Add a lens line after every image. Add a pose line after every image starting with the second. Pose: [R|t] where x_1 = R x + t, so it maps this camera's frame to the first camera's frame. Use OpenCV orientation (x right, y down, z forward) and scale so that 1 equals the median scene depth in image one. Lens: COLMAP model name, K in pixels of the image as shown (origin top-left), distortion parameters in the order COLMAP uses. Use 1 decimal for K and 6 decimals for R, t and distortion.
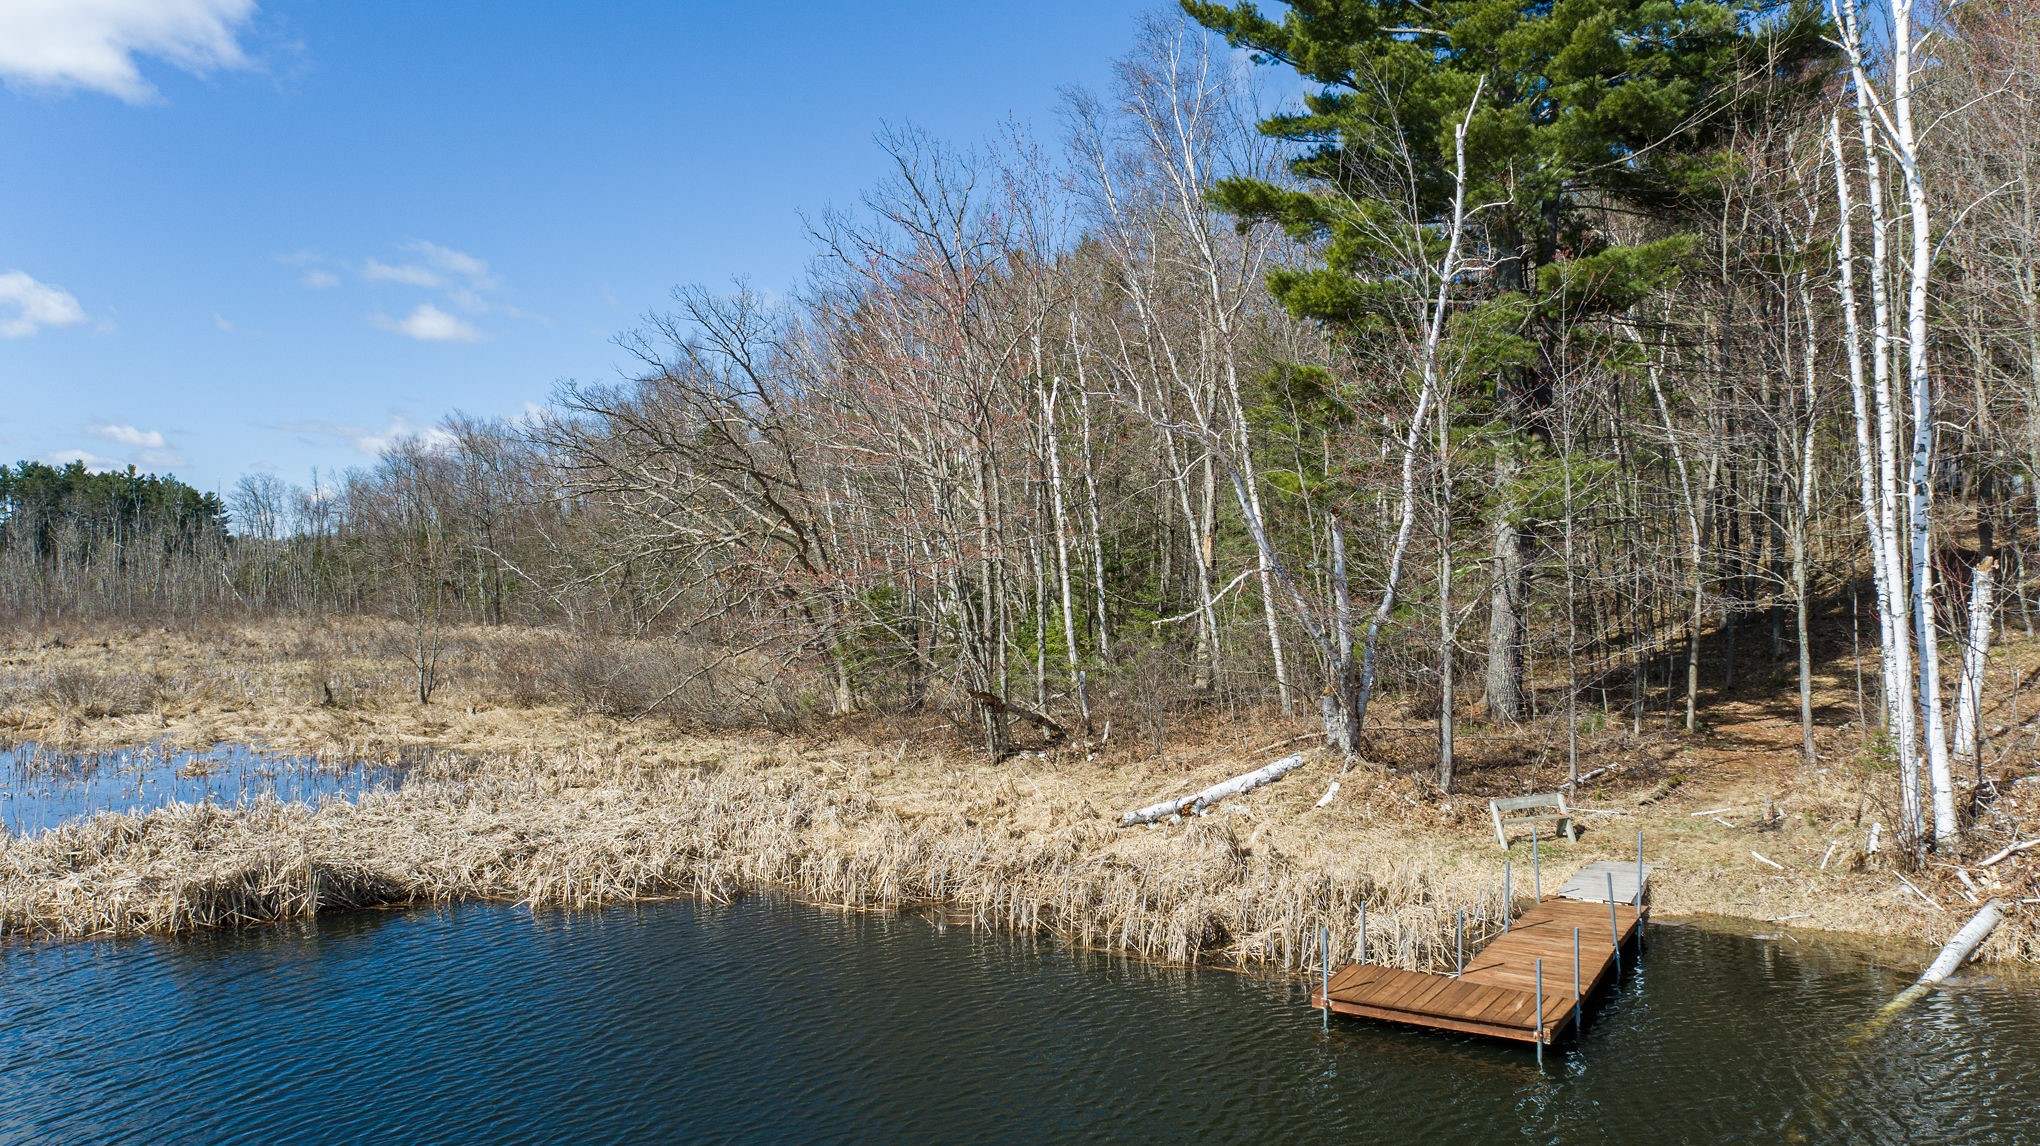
lens RADIAL K [[1406.1, 0, 1020.0], [0, 1406.1, 573.0], [0, 0, 1]] dist [0.002112, 0.002133]
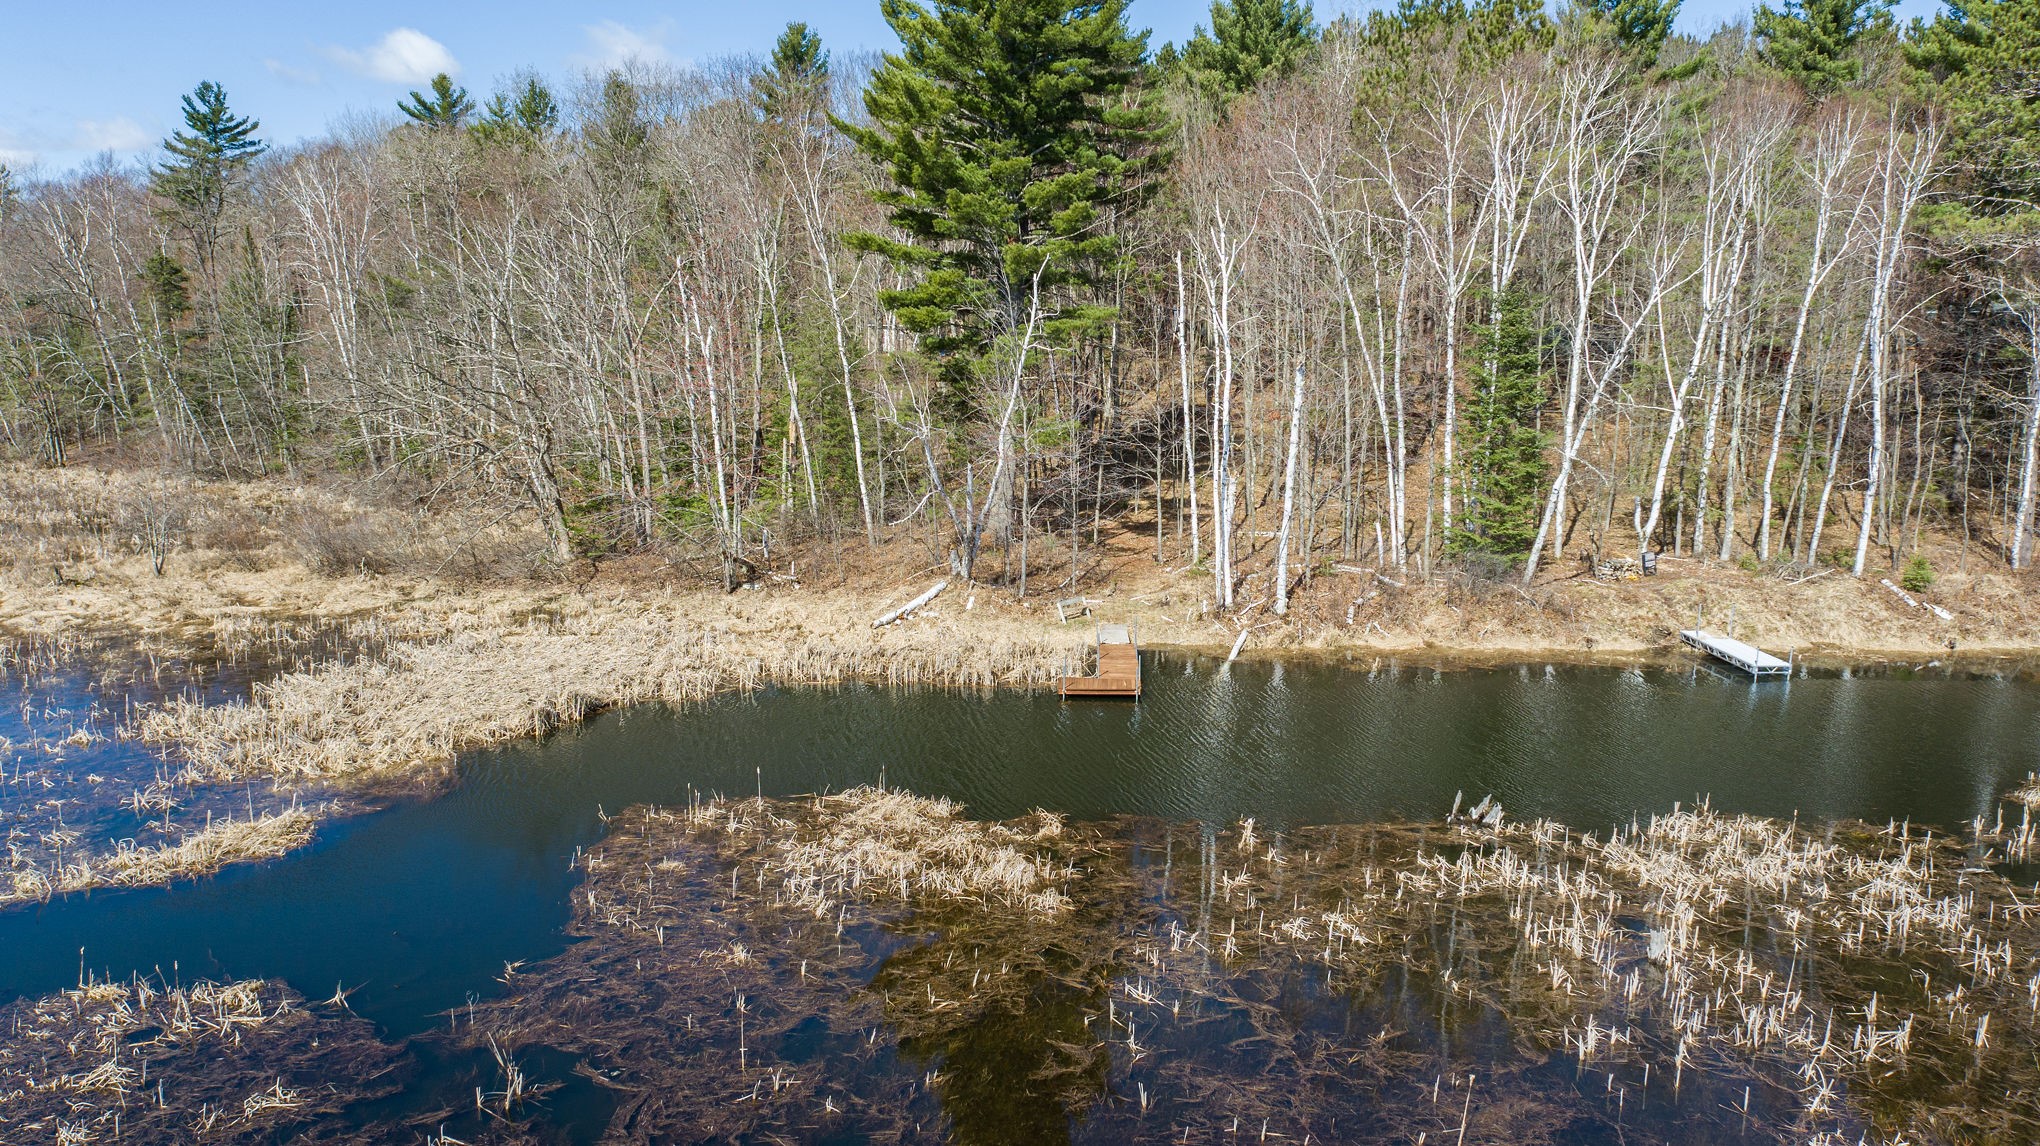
lens RADIAL K [[1450.0, 0, 1020.0], [0, 1450.0, 573.0], [0, 0, 1]] dist [0.004730, 0.002731]
pose [[0.870384, -0.084069, 0.485143, -0.880851], [-0.007055, 0.983085, 0.183014, -0.323637], [-0.492323, -0.162715, 0.855068, -0.985583]]
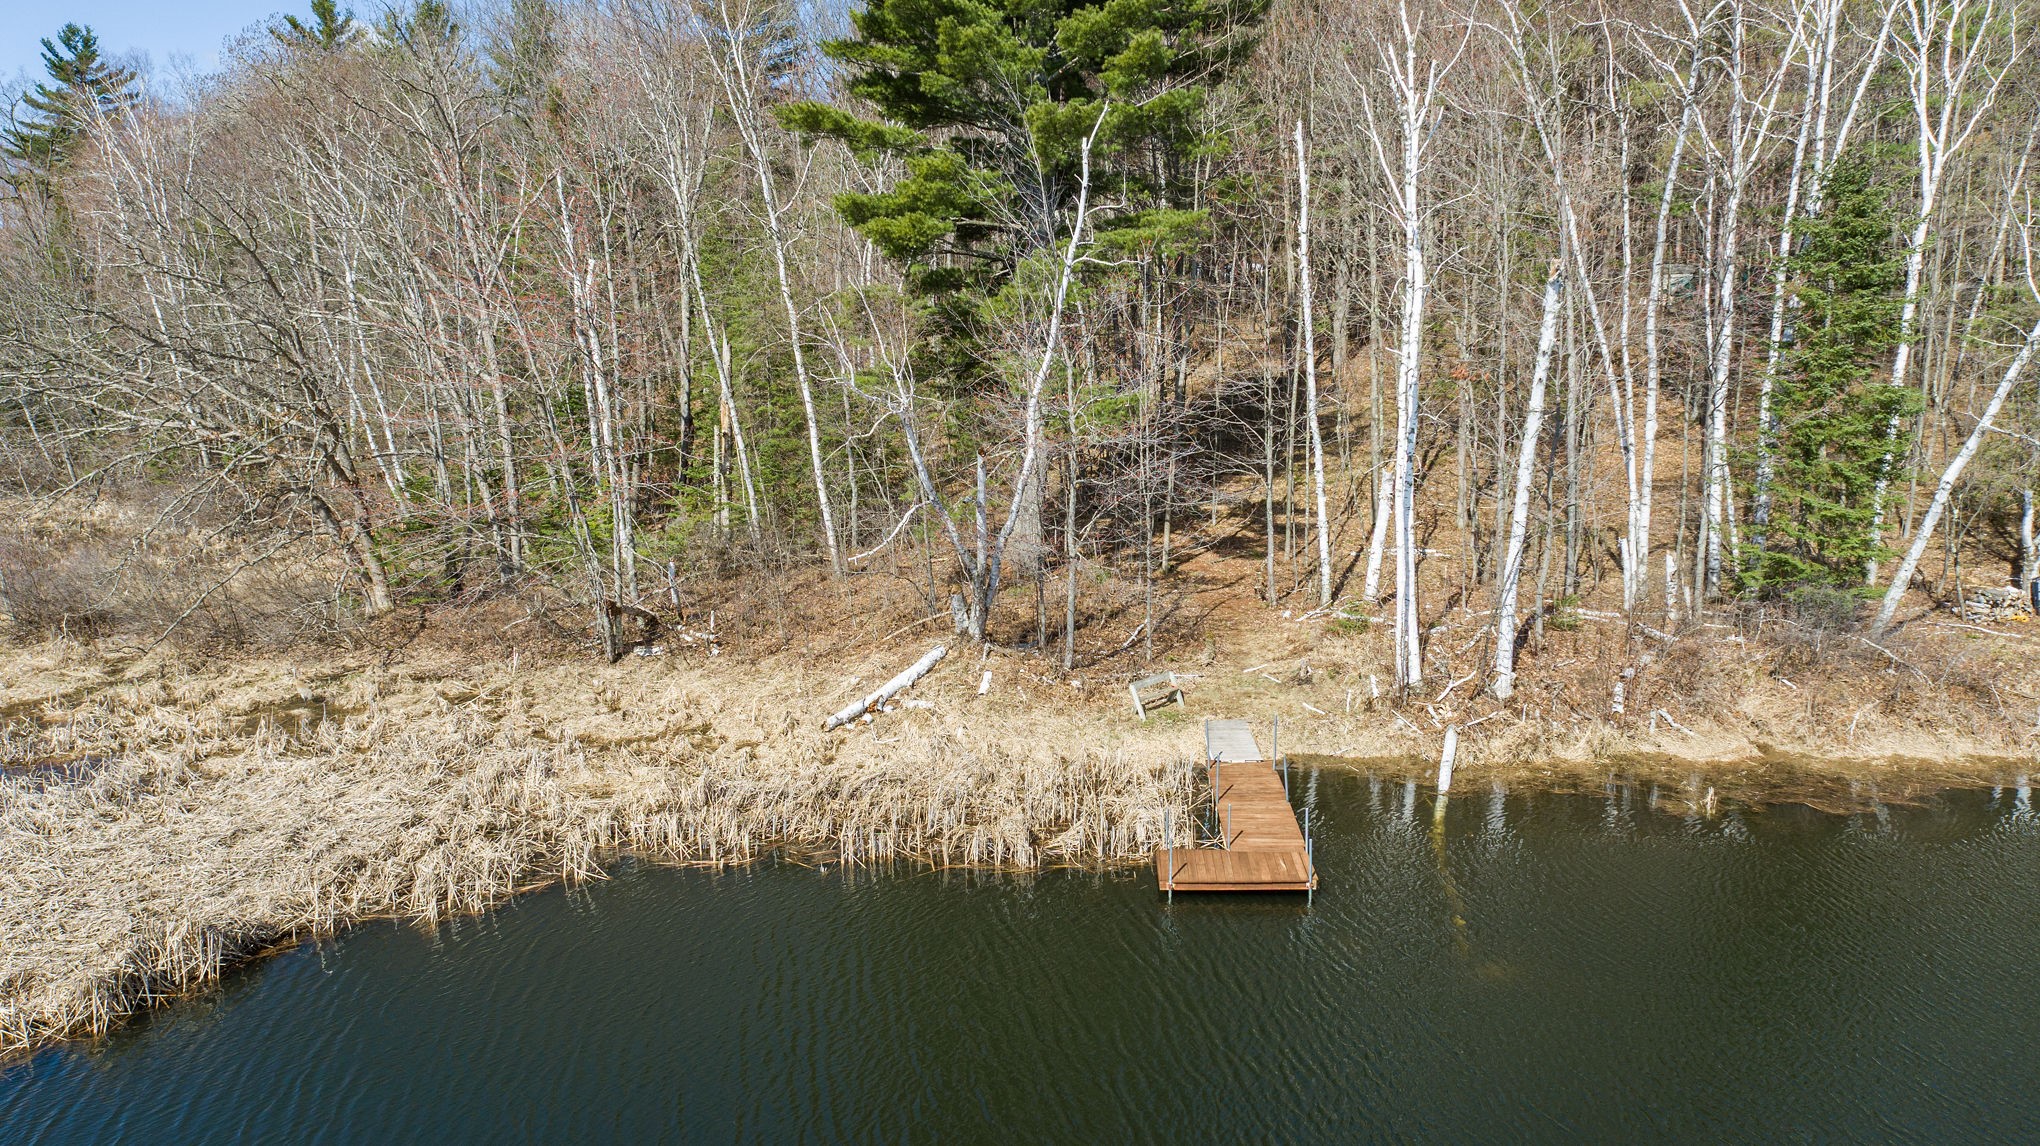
lens RADIAL K [[1450.0, 0, 1020.0], [0, 1450.0, 573.0], [0, 0, 1]] dist [0.004730, 0.002731]
pose [[0.870578, -0.099829, 0.481798, -0.439773], [0.009276, 0.982357, 0.186784, -0.214677], [-0.491944, -0.158141, 0.856144, -0.121927]]
